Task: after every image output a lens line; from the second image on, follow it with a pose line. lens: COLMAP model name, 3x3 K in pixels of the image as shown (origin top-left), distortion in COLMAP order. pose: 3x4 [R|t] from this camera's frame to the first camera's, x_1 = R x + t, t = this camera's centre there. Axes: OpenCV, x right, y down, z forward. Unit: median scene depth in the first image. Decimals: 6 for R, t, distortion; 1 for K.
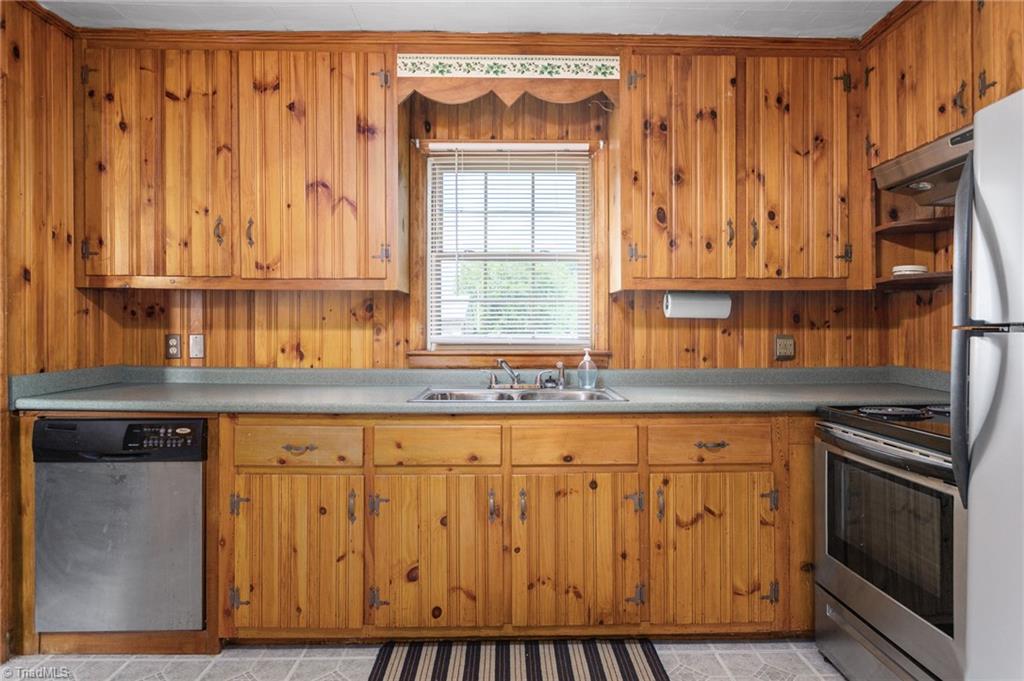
lens RADIAL K [[591.8, 0, 517.3], [0, 591.8, 331.6], [0, 0, 1]] dist [-0.011239, 0.009946]
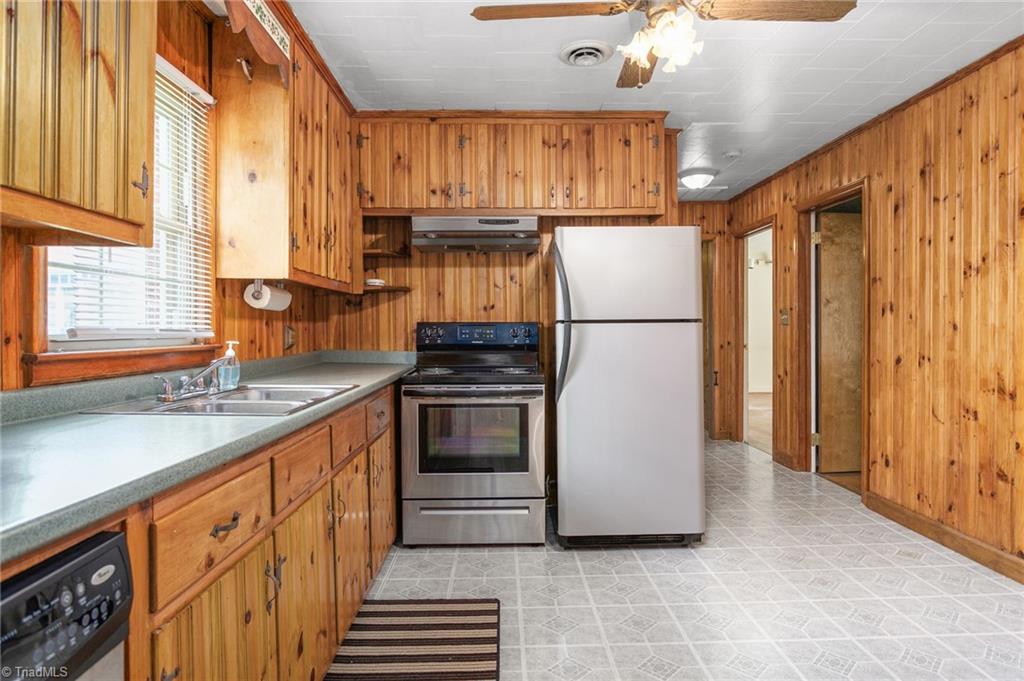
lens RADIAL K [[591.8, 0, 519.2], [0, 591.8, 329.8], [0, 0, 1]] dist [-0.011239, 0.009946]
pose [[-0.006227, -0.001158, 0.999980, -0.813322], [-0.000046, 0.999999, 0.001158, 0.012189], [-0.999981, -0.000039, -0.006227, 0.643455]]
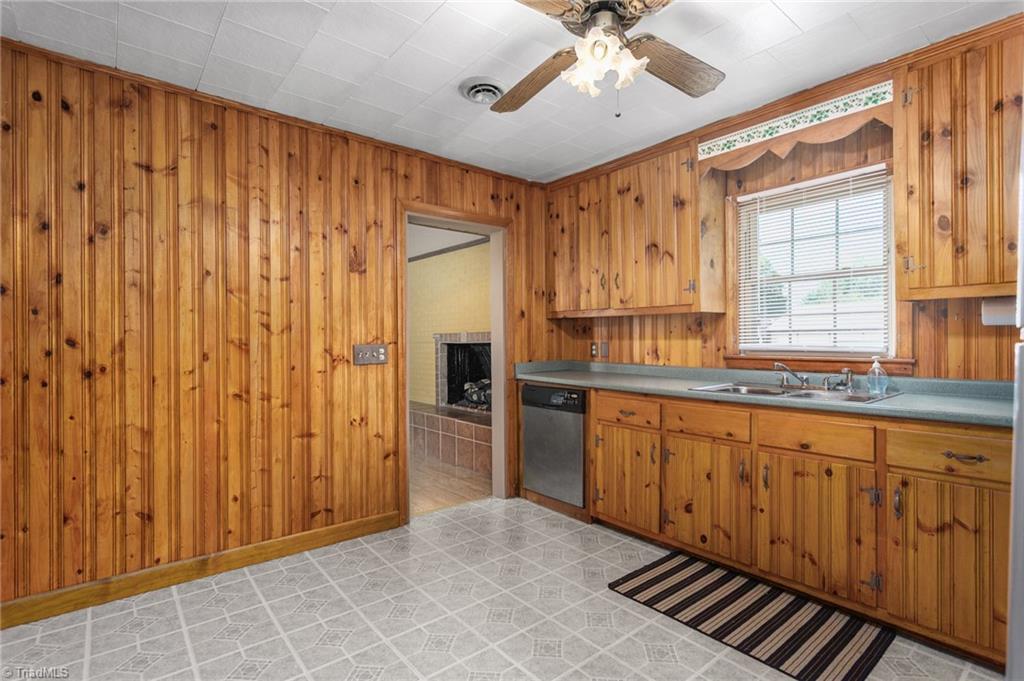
lens RADIAL K [[496.0, 0, 522.5], [0, 496.0, 341.1], [0, 0, 1]] dist [0.009394, -0.000755]
pose [[0.628893, -0.002076, -0.777489, 0.459281], [0.006065, 0.999979, 0.002236, -0.005427], [0.777468, -0.006121, 0.628893, -0.078122]]
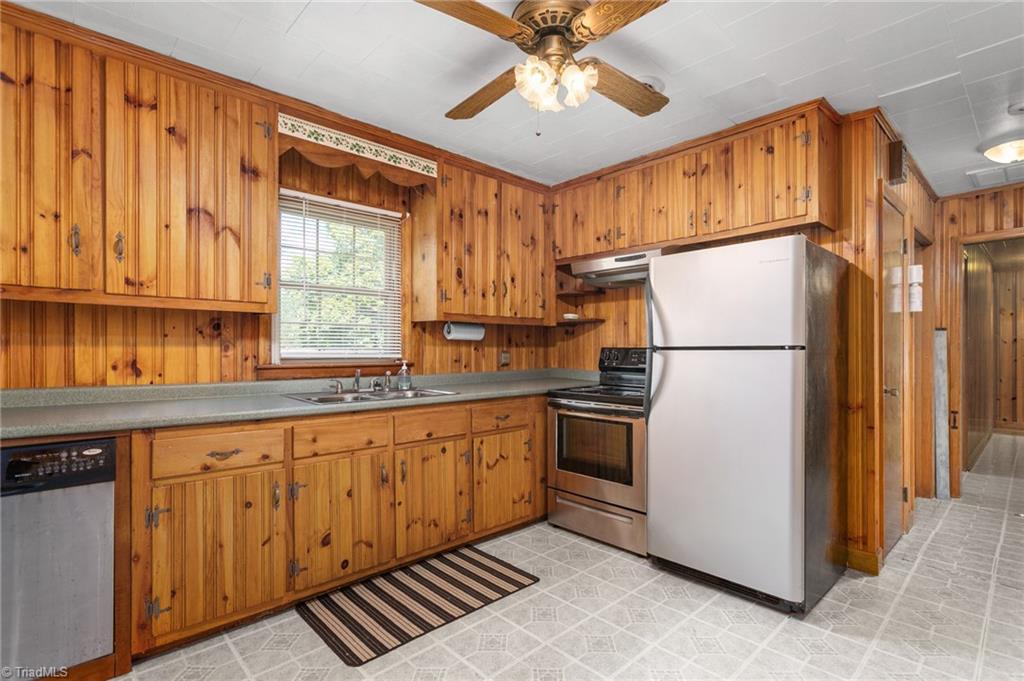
lens RADIAL K [[496.0, 0, 521.2], [0, 496.0, 349.7], [0, 0, 1]] dist [0.009394, -0.000755]
pose [[0.735753, 0.000109, 0.677250, -0.523382], [-0.004315, 0.999980, 0.004527, -0.004227], [-0.677237, -0.006253, 0.735739, -0.060097]]
